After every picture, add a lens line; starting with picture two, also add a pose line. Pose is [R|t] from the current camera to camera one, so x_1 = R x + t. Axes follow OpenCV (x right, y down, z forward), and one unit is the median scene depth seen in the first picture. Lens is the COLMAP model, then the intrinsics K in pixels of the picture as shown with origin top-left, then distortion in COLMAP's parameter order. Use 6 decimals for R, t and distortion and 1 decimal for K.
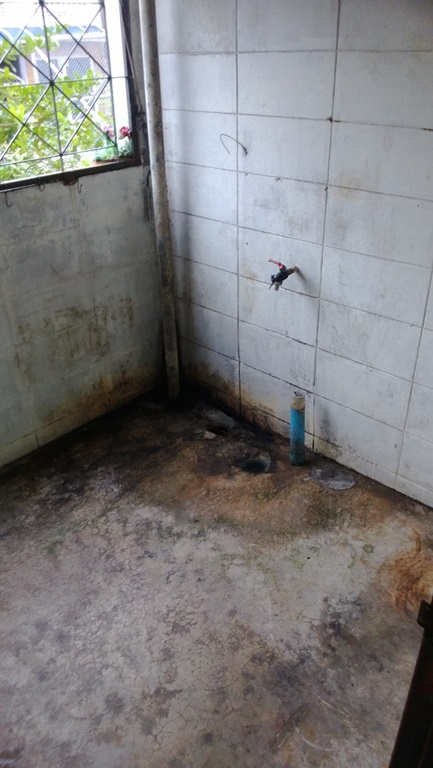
lens RADIAL K [[583.3, 0, 216.5], [0, 583.3, 384.0], [0, 0, 1]] dist [0.056509, -0.139905]
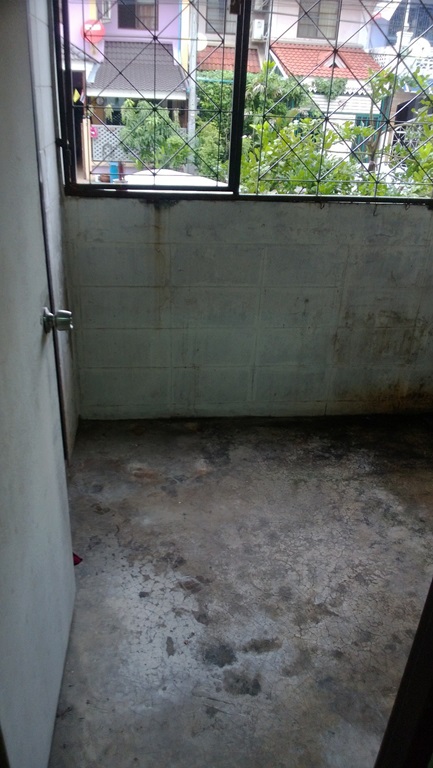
lens RADIAL K [[583.3, 0, 216.5], [0, 583.3, 384.0], [0, 0, 1]] dist [0.056509, -0.139905]
pose [[0.775346, 0.335624, -0.534972, 0.158538], [-0.372725, 0.927019, 0.041385, 0.093707], [0.509819, 0.167310, 0.843855, -0.138782]]
